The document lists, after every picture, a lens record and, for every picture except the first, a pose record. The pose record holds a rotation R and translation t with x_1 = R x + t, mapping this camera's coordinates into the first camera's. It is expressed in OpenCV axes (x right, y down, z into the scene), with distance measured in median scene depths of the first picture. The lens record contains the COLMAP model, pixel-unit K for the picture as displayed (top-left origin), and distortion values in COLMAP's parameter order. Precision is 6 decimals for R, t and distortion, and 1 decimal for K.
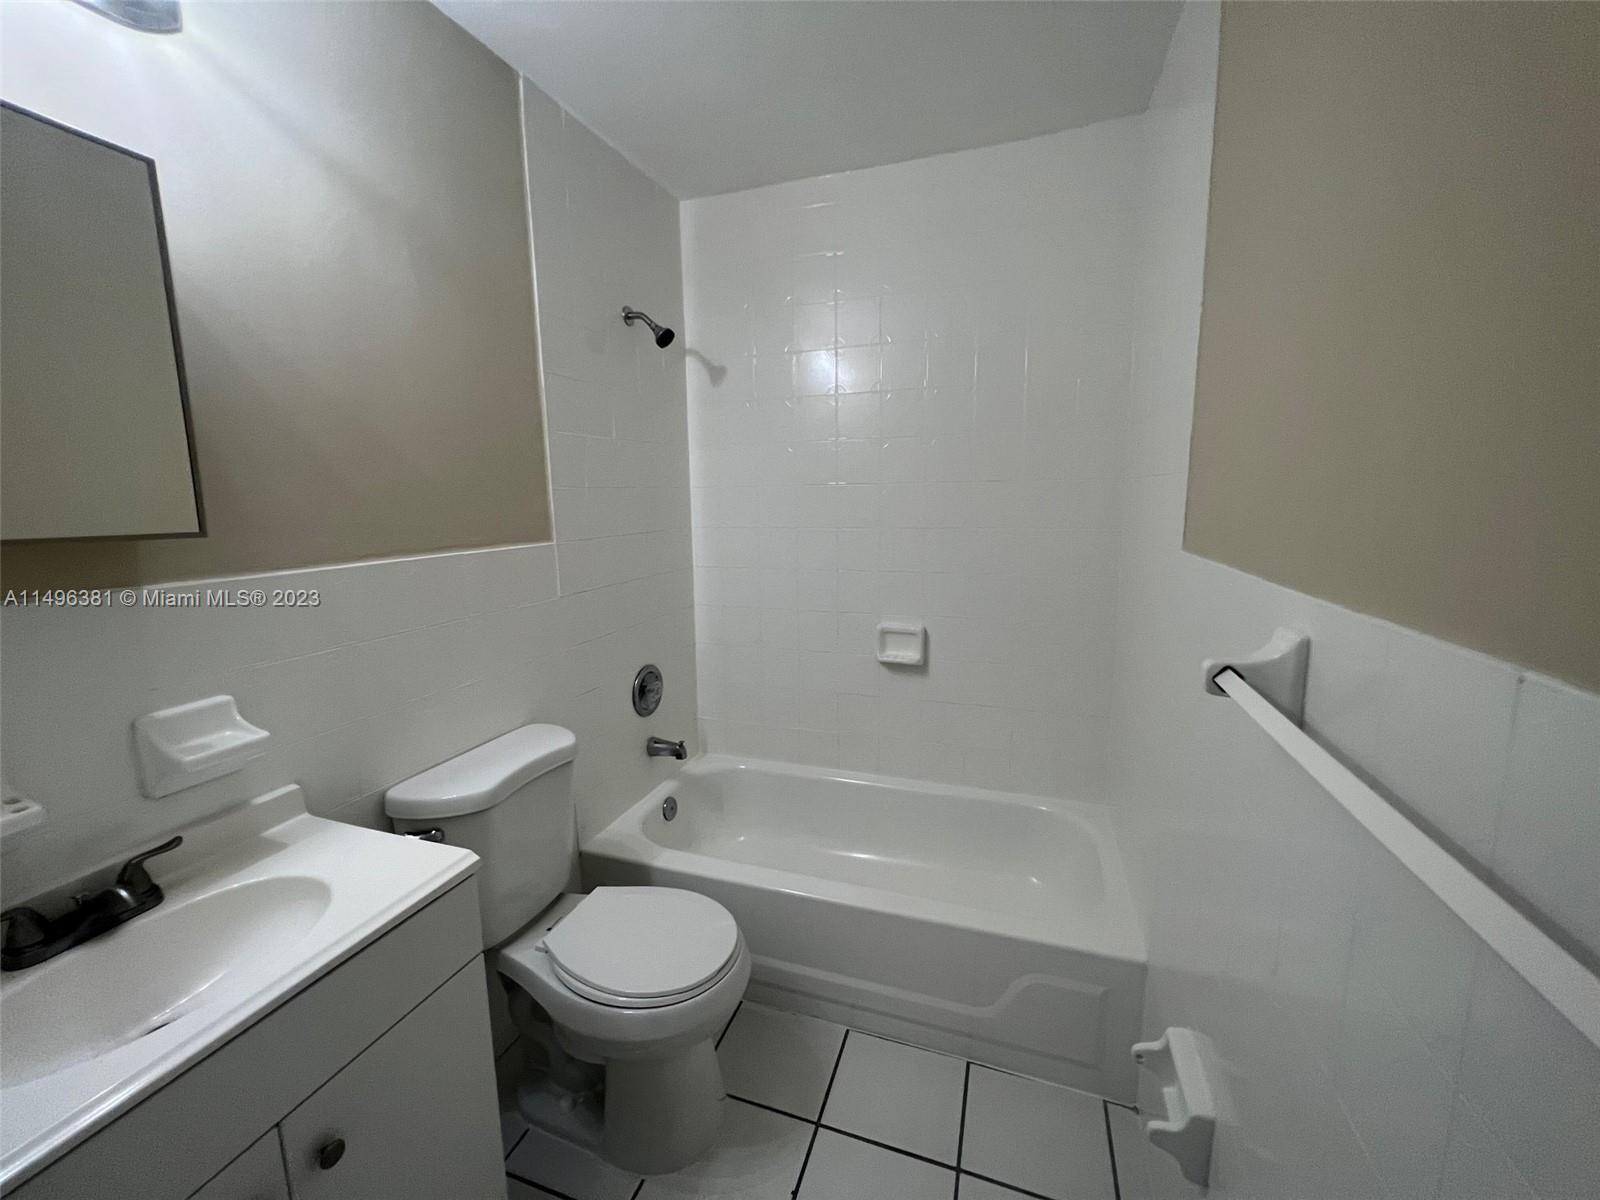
lens RADIAL K [[638.2, 0, 796.4], [0, 638.2, 594.9], [0, 0, 1]] dist [-0.008942, 0.004612]
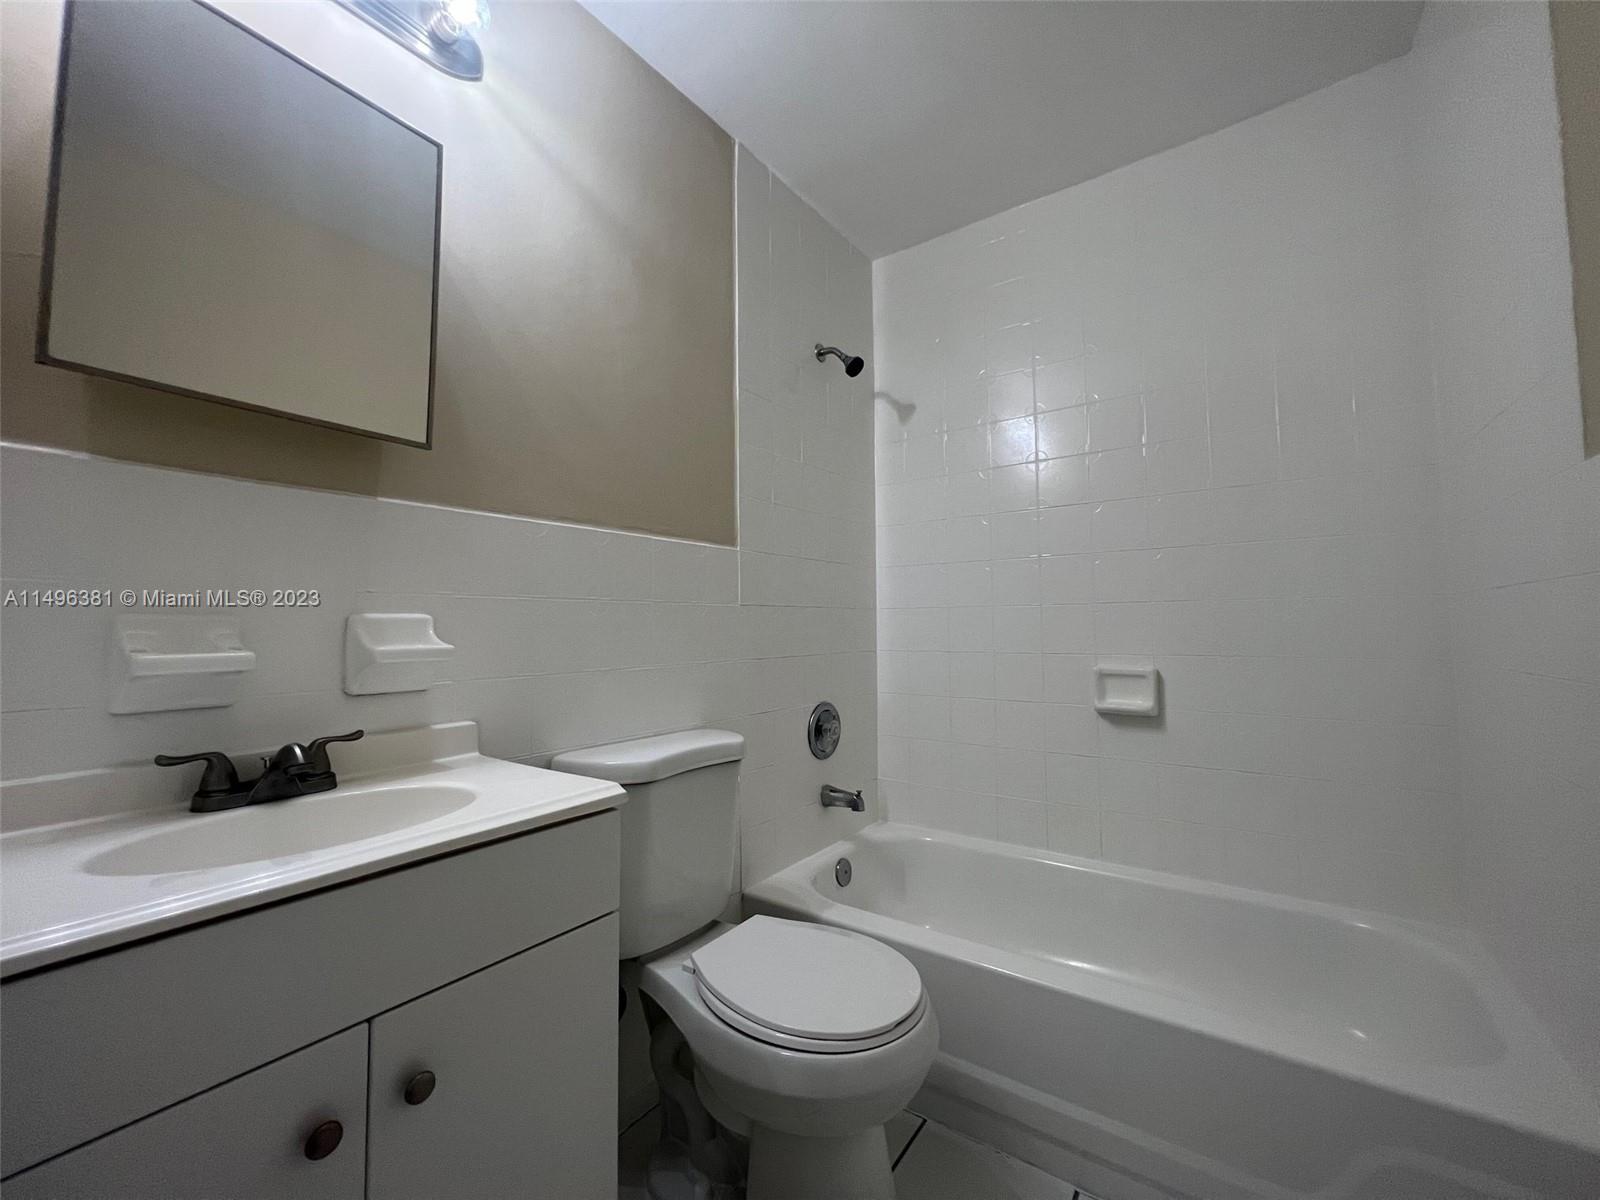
lens RADIAL K [[640.8, 0, 797.3], [0, 640.8, 593.1], [0, 0, 1]] dist [0.000665, 0.000055]
pose [[0.959947, -0.008033, -0.280065, -0.011449], [-0.048761, 0.979545, -0.195230, 0.151127], [0.275905, 0.201067, 0.939919, 0.088944]]
